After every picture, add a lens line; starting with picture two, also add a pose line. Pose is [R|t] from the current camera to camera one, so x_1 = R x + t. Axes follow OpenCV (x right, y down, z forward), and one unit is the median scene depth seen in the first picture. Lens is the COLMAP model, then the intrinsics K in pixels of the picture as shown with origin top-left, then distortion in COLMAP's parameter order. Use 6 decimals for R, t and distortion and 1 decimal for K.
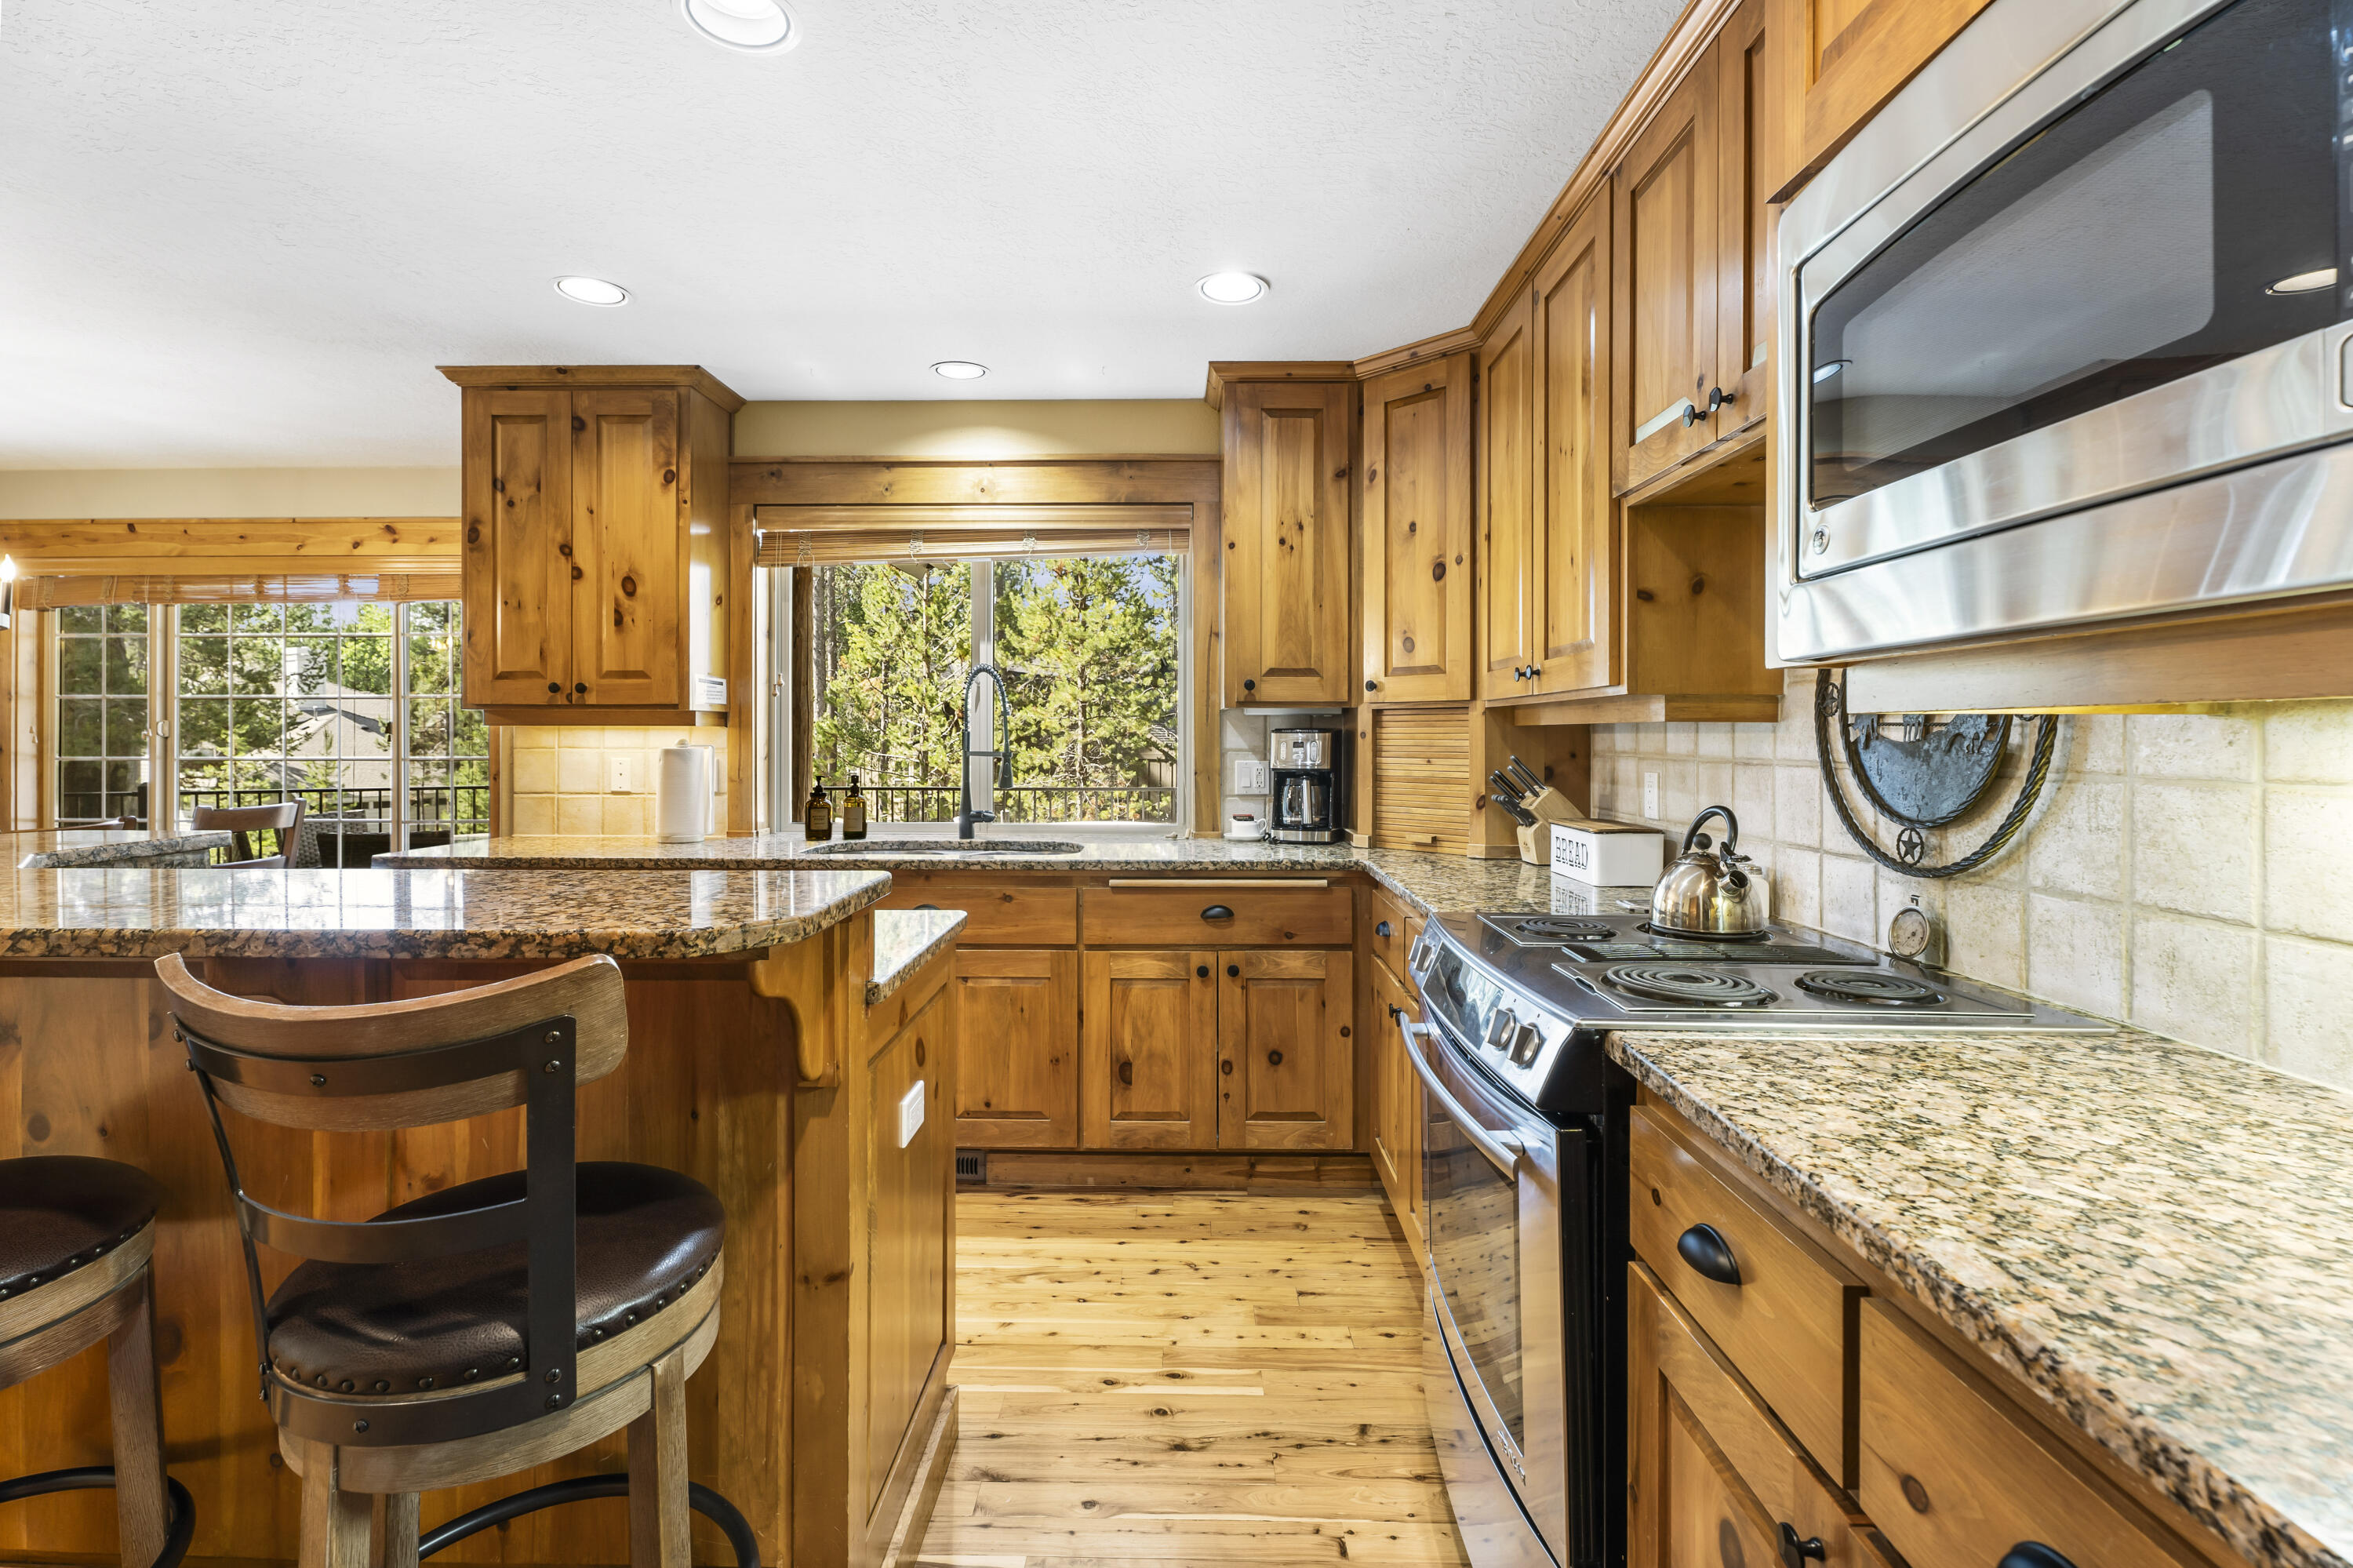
lens RADIAL K [[1061.0, 0, 1156.4], [0, 1061.0, 732.3], [0, 0, 1]] dist [0.000265, -0.000330]
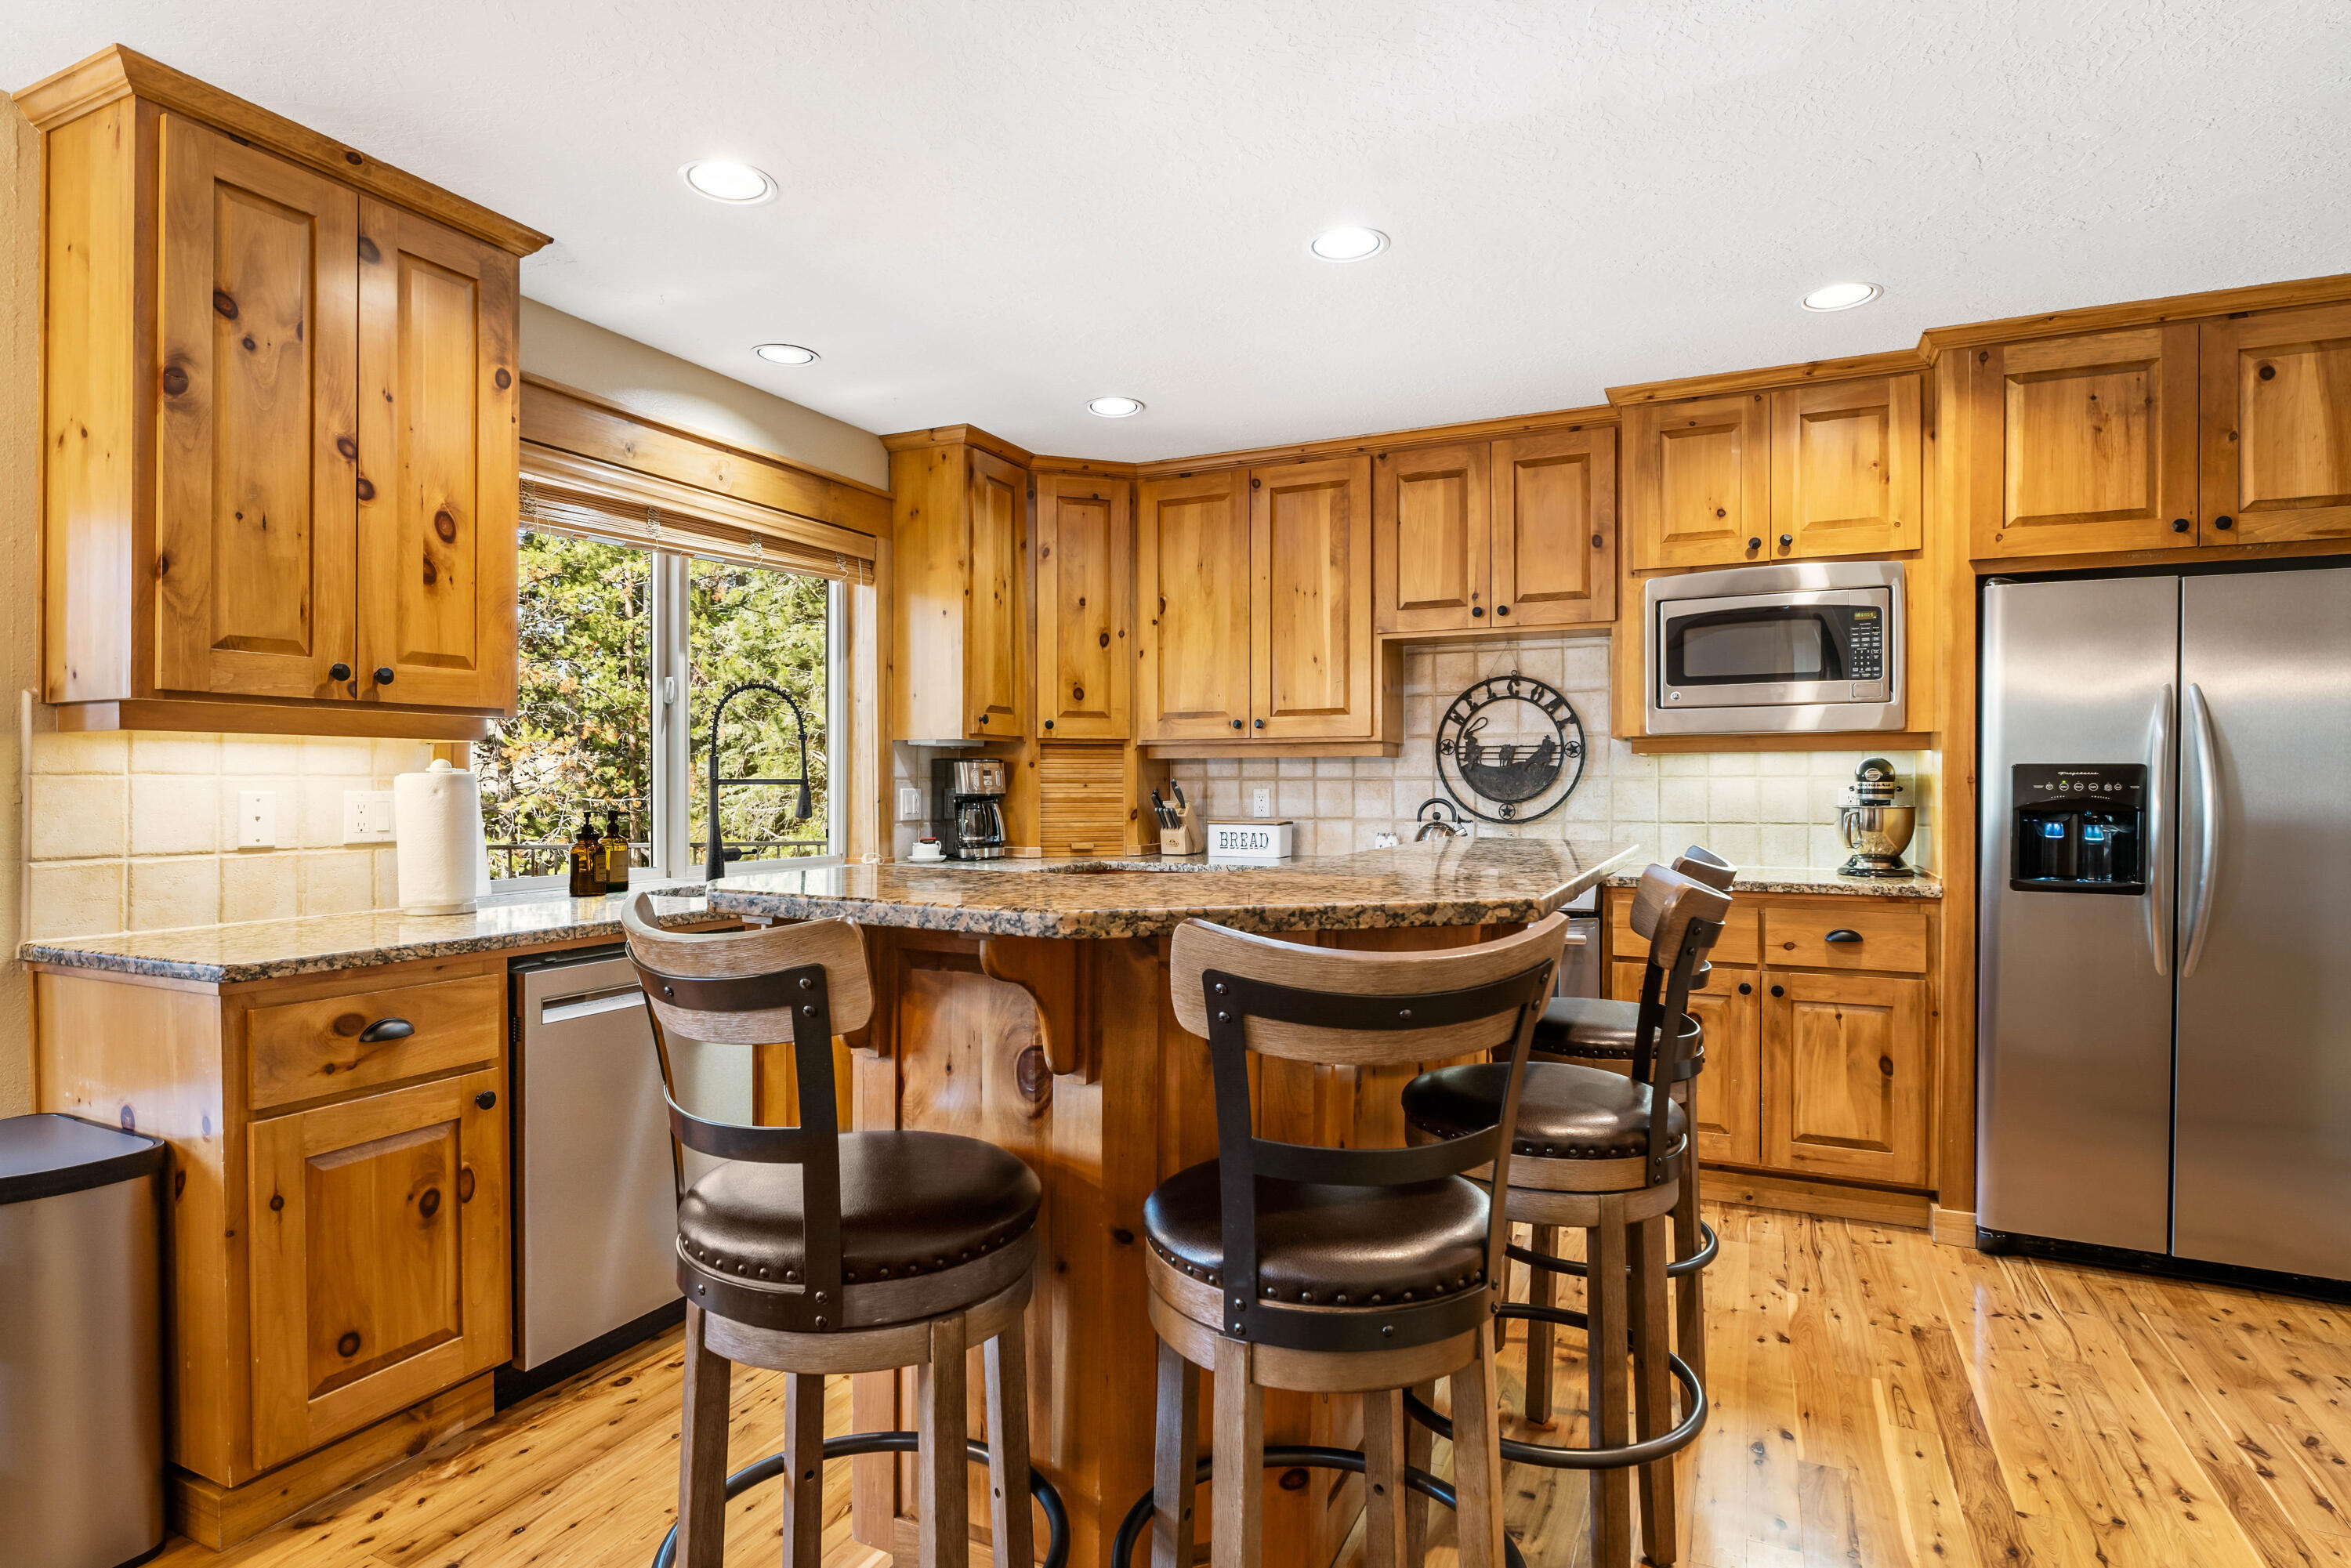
lens RADIAL K [[1251.3, 0, 1173.4], [0, 1251.3, 786.5], [0, 0, 1]] dist [-0.015694, 0.000408]
pose [[0.405554, -0.004249, 0.914061, -1.022453], [-0.001047, 0.999986, 0.005113, 0.019444], [-0.914070, -0.003031, 0.405545, 0.272709]]
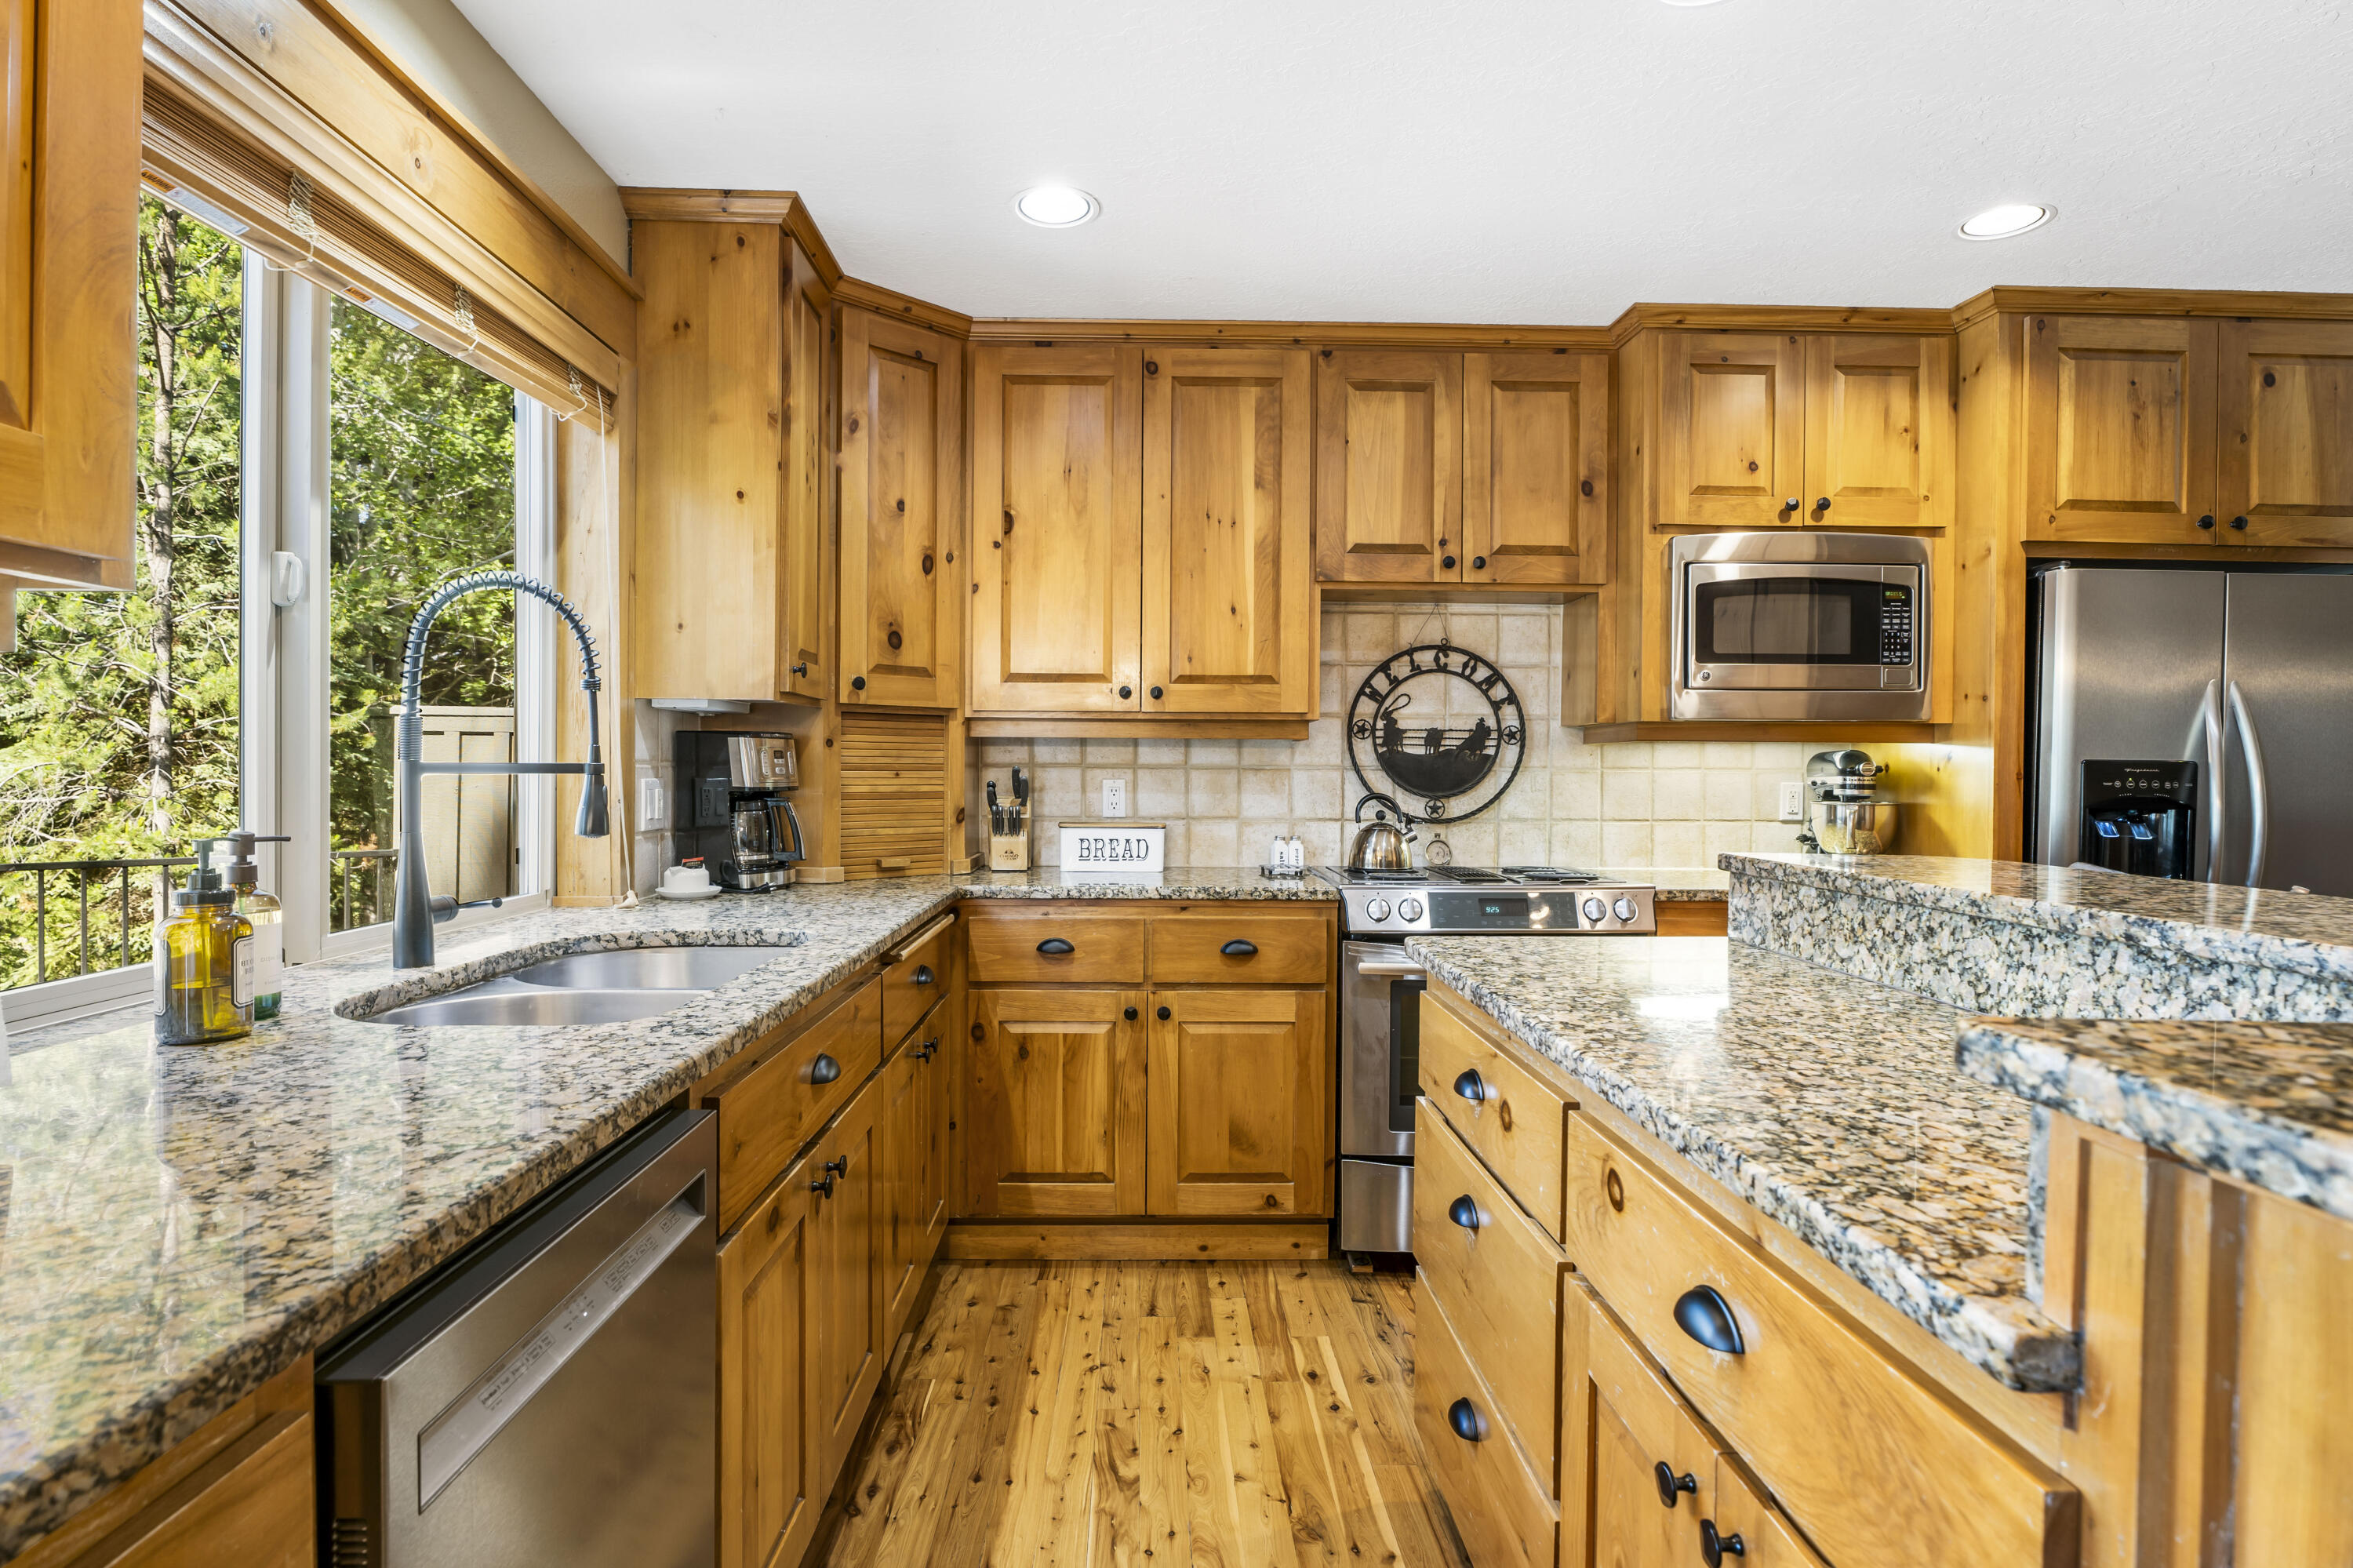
lens RADIAL K [[1252.5, 0, 1184.1], [0, 1252.5, 780.1], [0, 0, 1]] dist [-0.015694, 0.000408]
pose [[-0.053767, -0.010946, 0.998493, -0.749444], [-0.009609, 0.999899, 0.010444, 0.017842], [-0.998507, -0.009033, -0.053867, 0.771600]]
